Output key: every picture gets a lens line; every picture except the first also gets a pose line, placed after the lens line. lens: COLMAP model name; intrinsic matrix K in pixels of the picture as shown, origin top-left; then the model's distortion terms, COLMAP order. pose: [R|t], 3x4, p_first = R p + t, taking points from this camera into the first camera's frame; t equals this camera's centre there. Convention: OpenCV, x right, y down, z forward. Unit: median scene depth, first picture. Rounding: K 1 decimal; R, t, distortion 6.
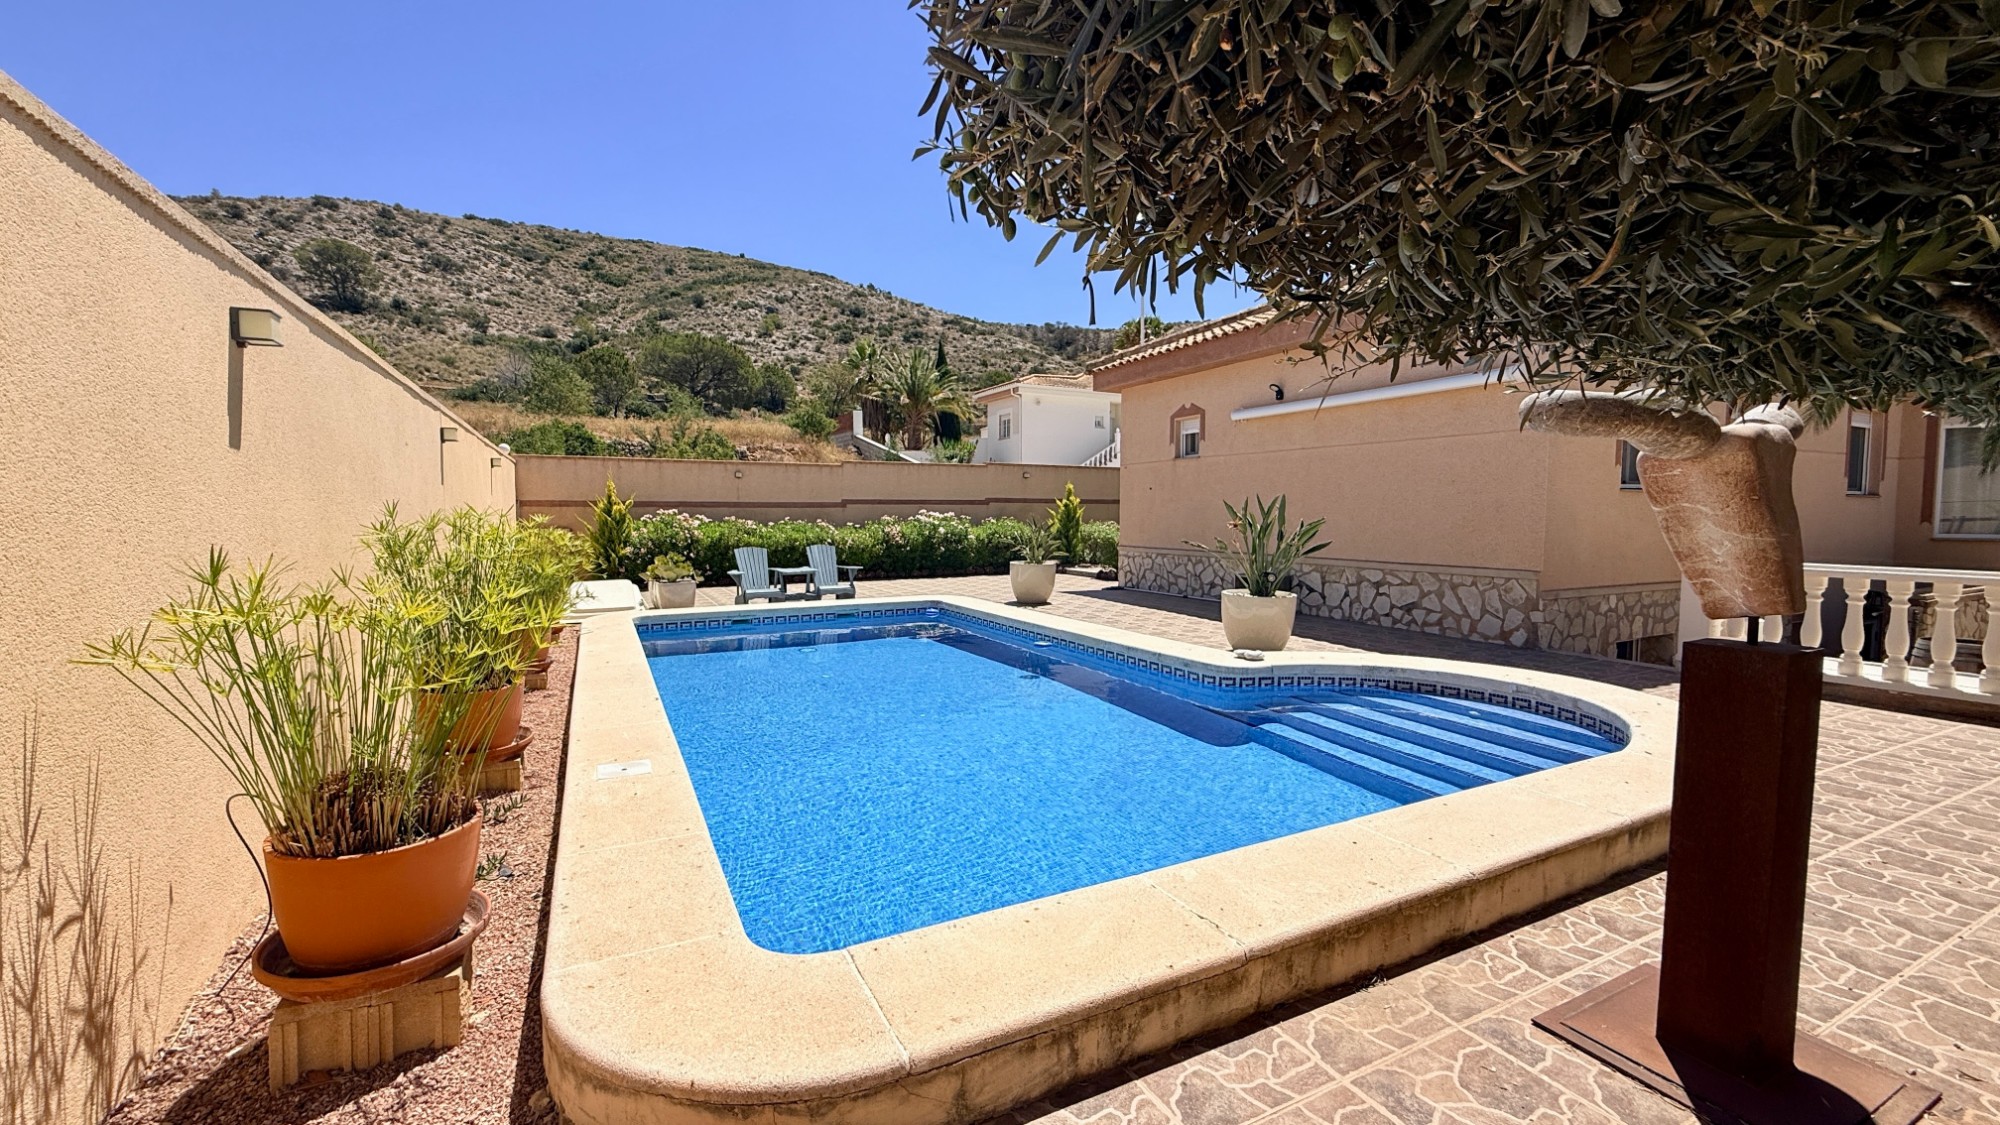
lens RADIAL K [[794.1, 0, 989.7], [0, 794.1, 559.0], [0, 0, 1]] dist [0.000719, -0.000278]
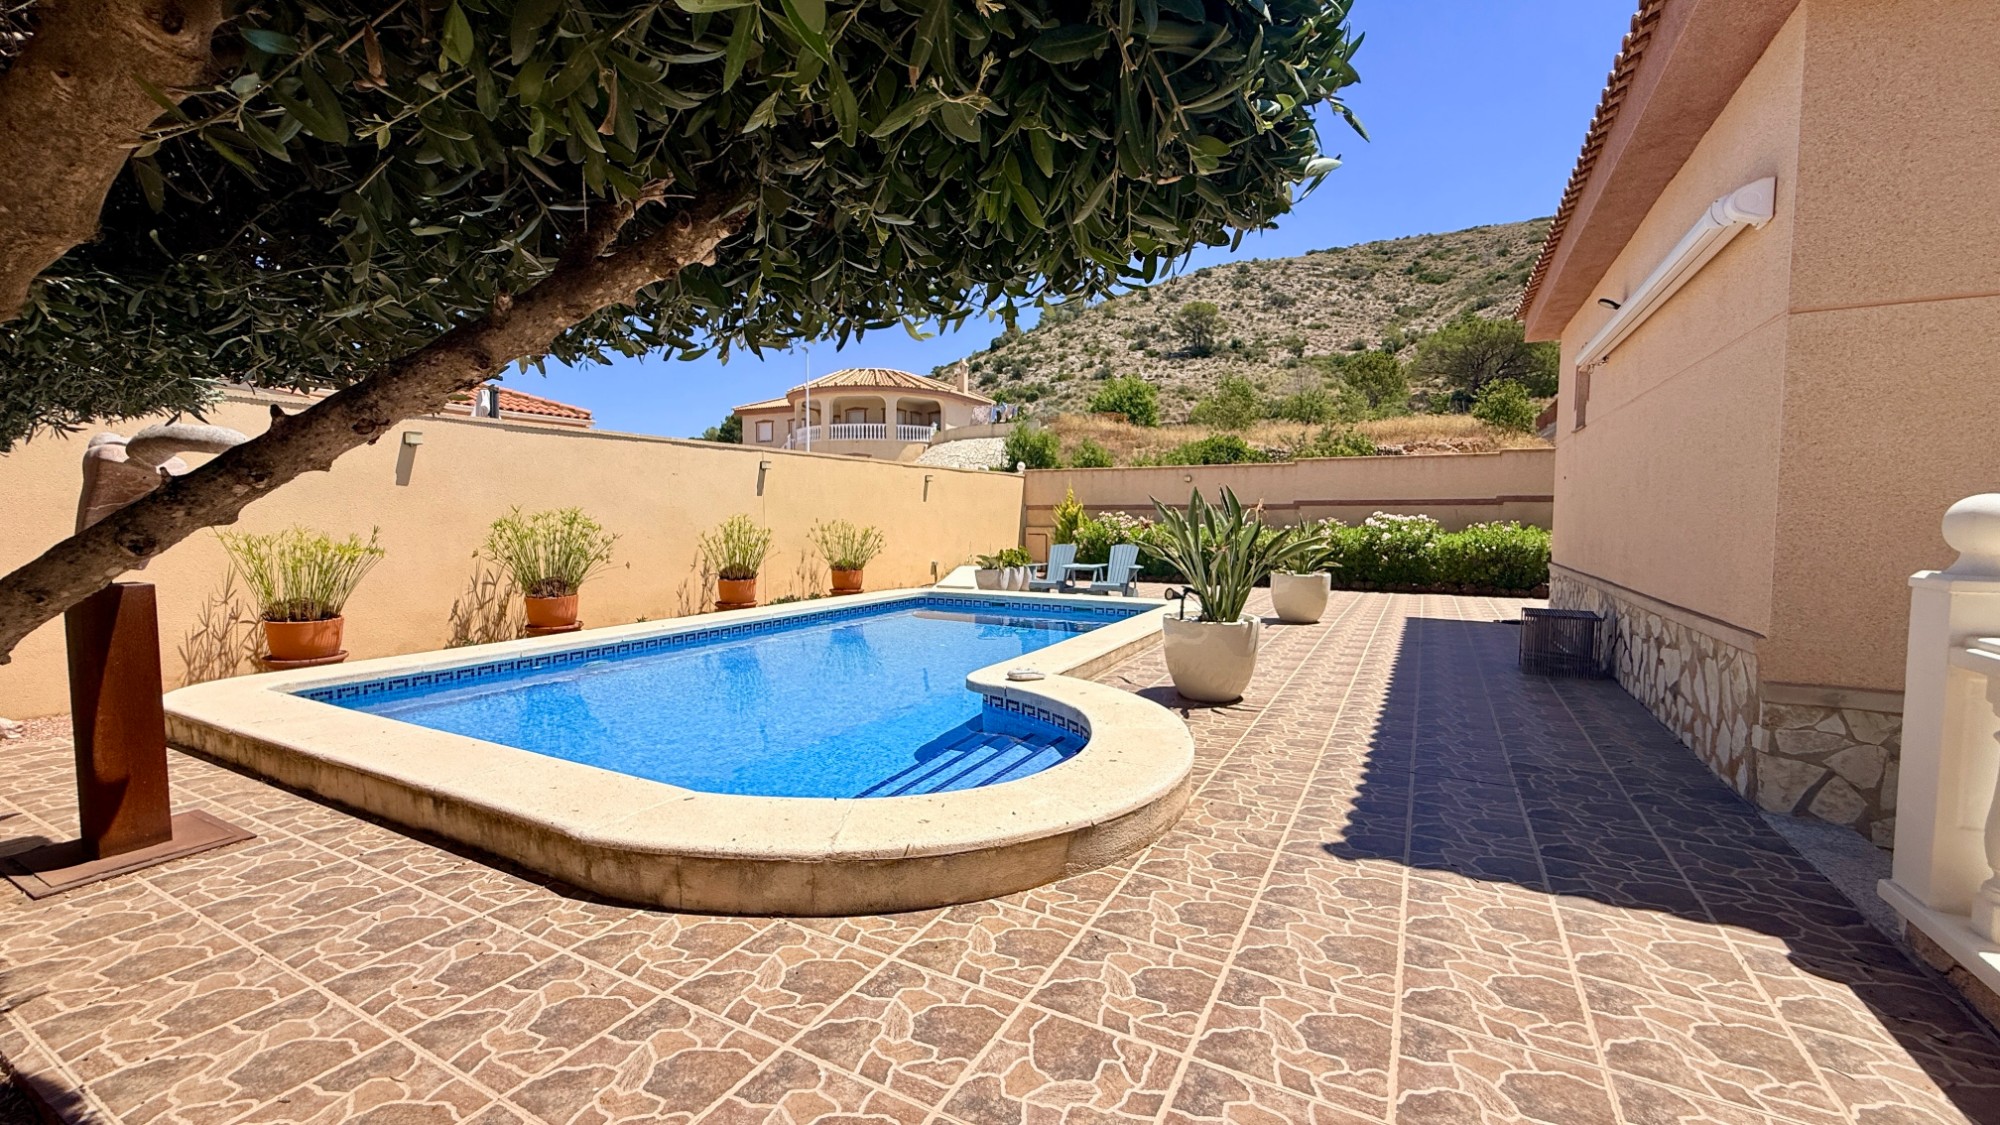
lens RADIAL K [[794.1, 0, 994.2], [0, 794.1, 559.0], [0, 0, 1]] dist [0.000719, -0.000278]
pose [[0.569602, 0.045483, -0.820661, 0.561771], [-0.051112, 0.998495, 0.019864, -0.011157], [0.820330, 0.030632, 0.571070, 0.265421]]
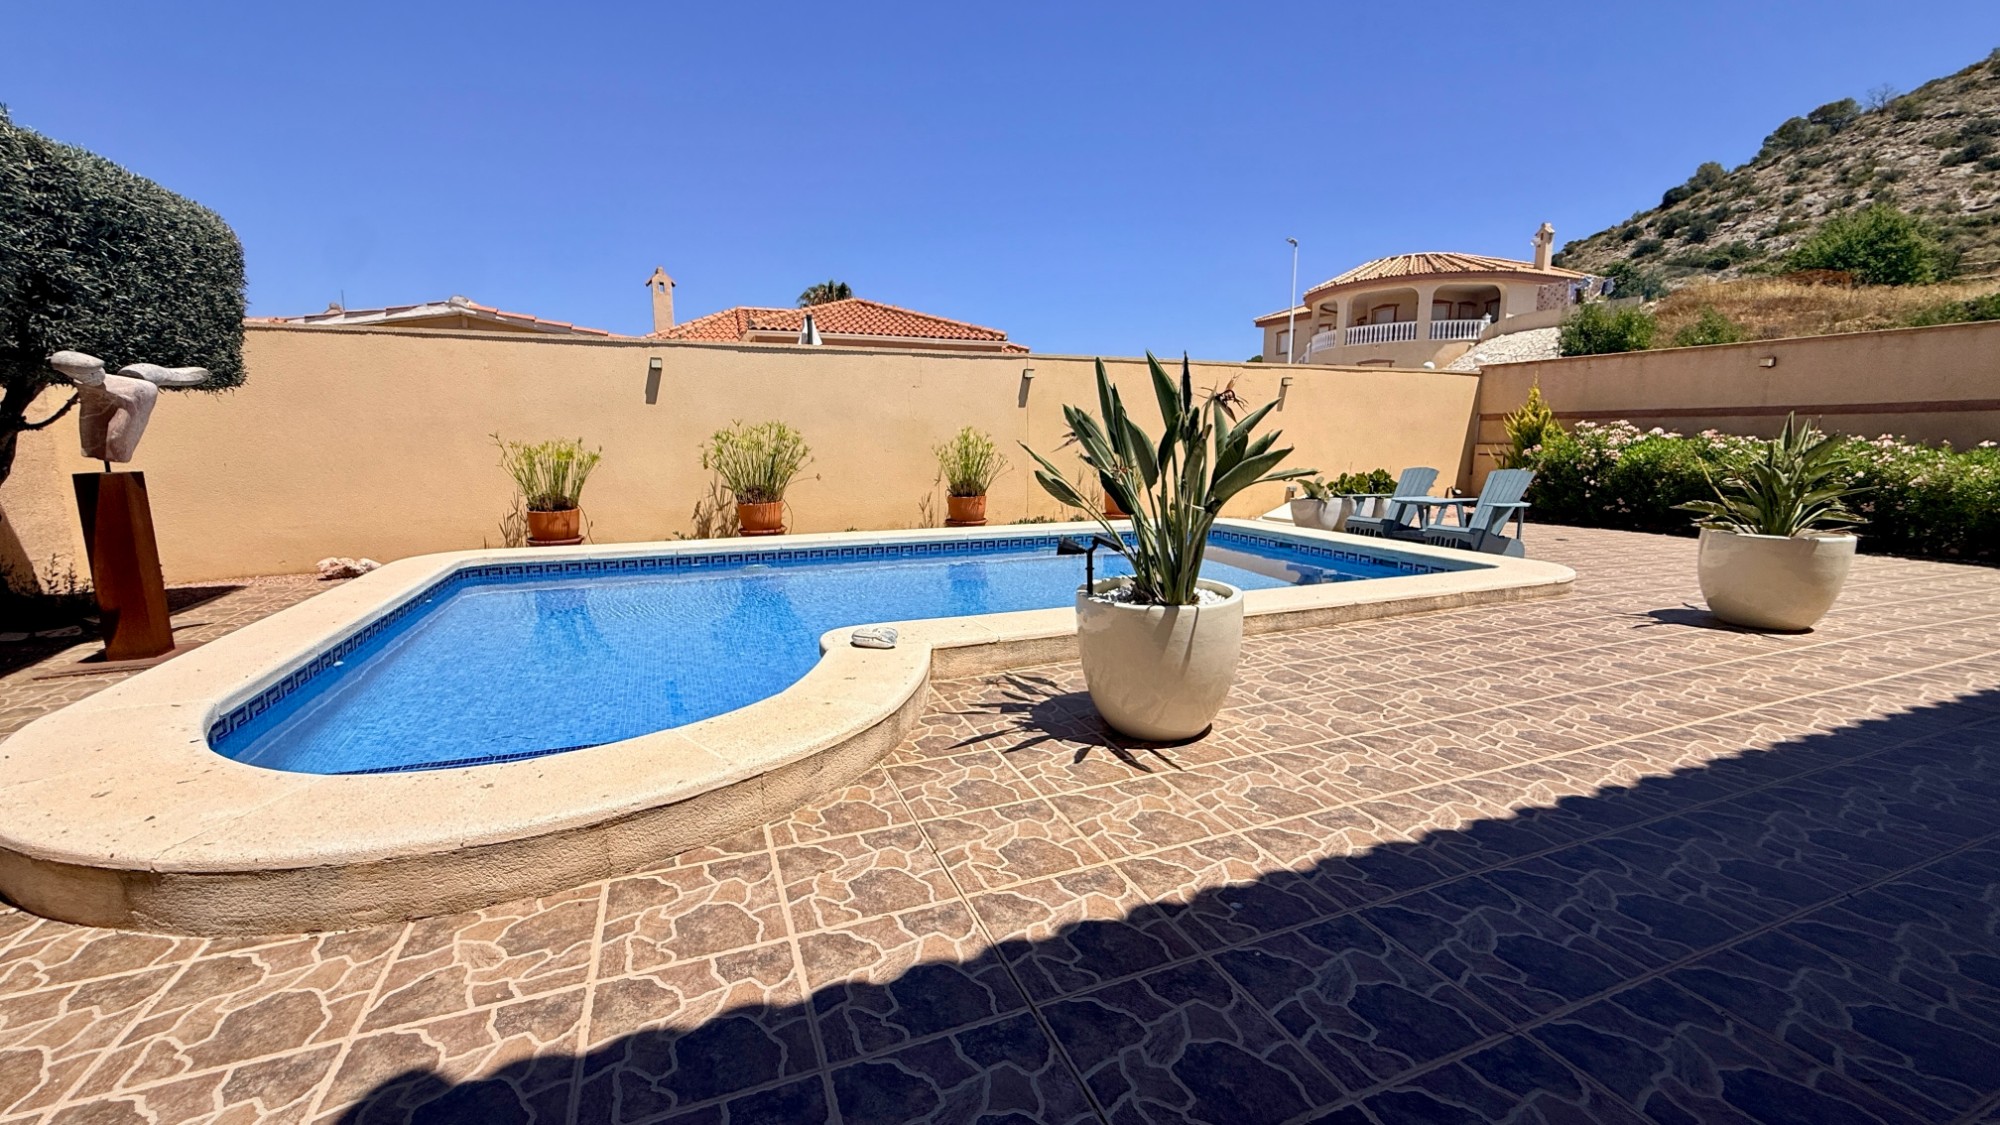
lens RADIAL K [[794.1, 0, 995.5], [0, 794.1, 560.9], [0, 0, 1]] dist [0.000719, -0.000278]
pose [[-0.085239, 0.154988, -0.984232, 0.515085], [-0.057117, 0.985443, 0.160125, -0.024845], [0.994722, 0.069866, -0.075146, 0.628498]]
